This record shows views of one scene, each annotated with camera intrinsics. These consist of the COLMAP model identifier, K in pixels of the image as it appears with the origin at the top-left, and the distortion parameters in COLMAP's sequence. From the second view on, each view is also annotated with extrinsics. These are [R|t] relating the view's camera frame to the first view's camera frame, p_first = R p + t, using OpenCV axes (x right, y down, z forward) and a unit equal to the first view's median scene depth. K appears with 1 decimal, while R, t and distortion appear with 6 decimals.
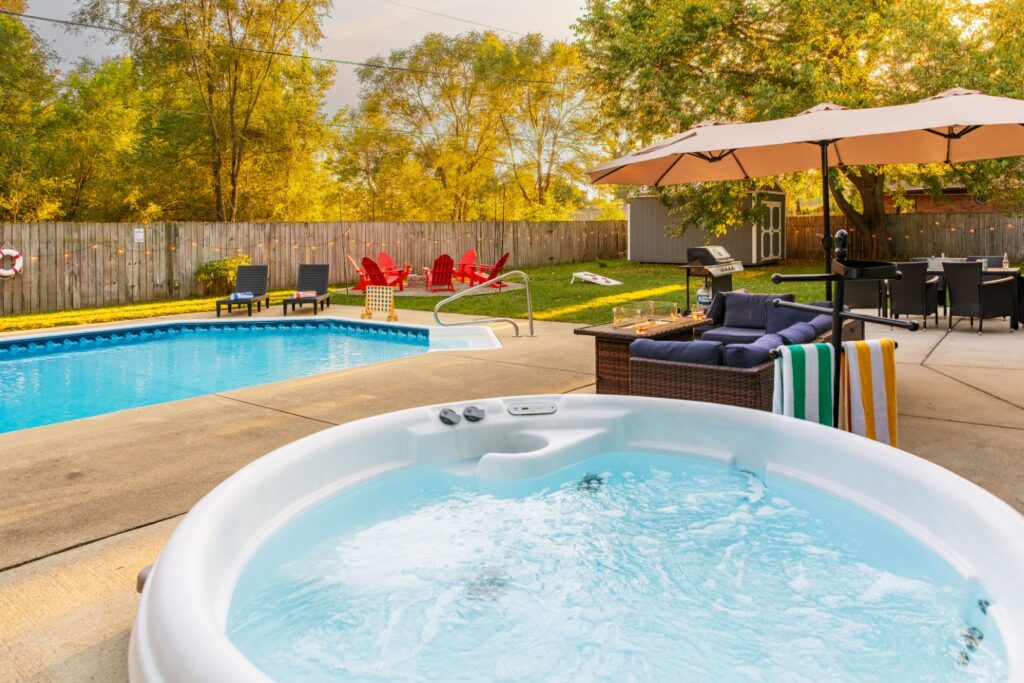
lens RADIAL K [[734.5, 0, 527.0], [0, 734.5, 249.0], [0, 0, 1]] dist [0.011815, -0.004817]
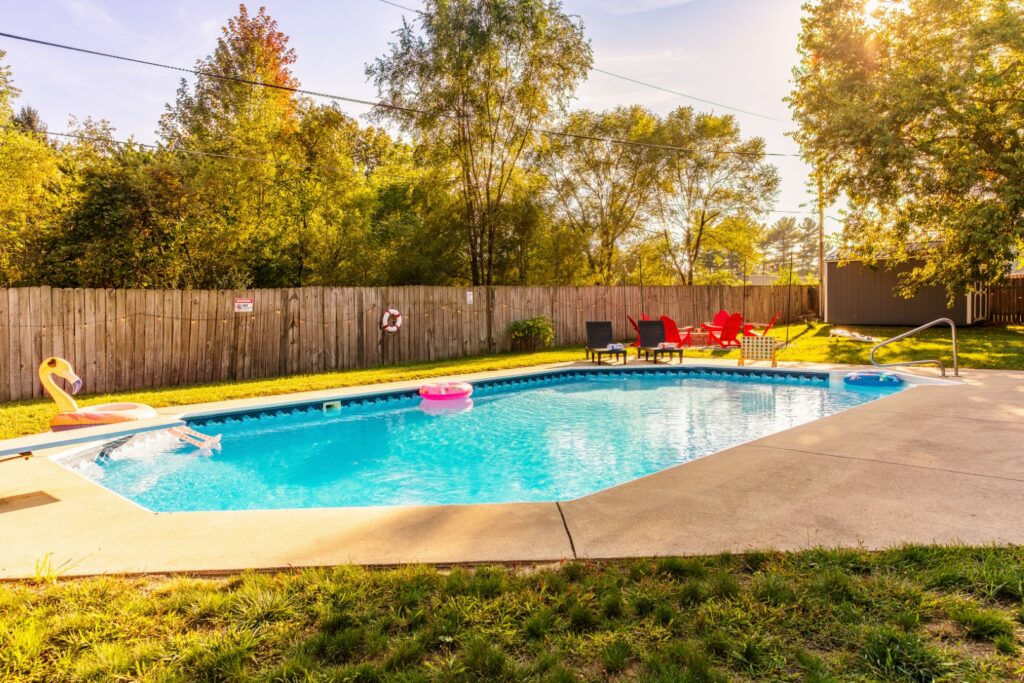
lens RADIAL K [[734.5, 0, 514.6], [0, 734.5, 338.5], [0, 0, 1]] dist [0.011815, -0.004817]
pose [[0.995924, -0.003908, -0.090109, -0.317715], [0.006056, 0.999704, 0.023582, 0.016192], [0.089990, -0.024032, 0.995653, -0.111730]]
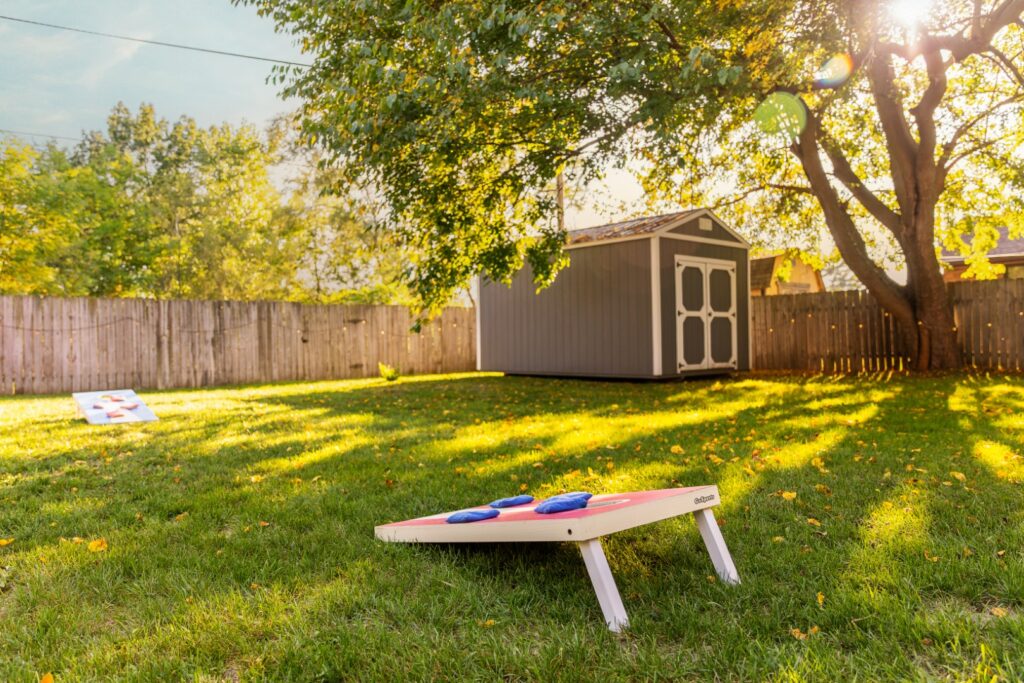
lens RADIAL K [[777.4, 0, 519.7], [0, 777.4, 340.3], [0, 0, 1]] dist [-0.001826, 0.006785]
pose [[0.988386, -0.002853, -0.151939, 0.411611], [-0.001981, 0.999497, -0.031656, 0.017304], [0.151953, 0.031589, 0.987883, 0.626097]]
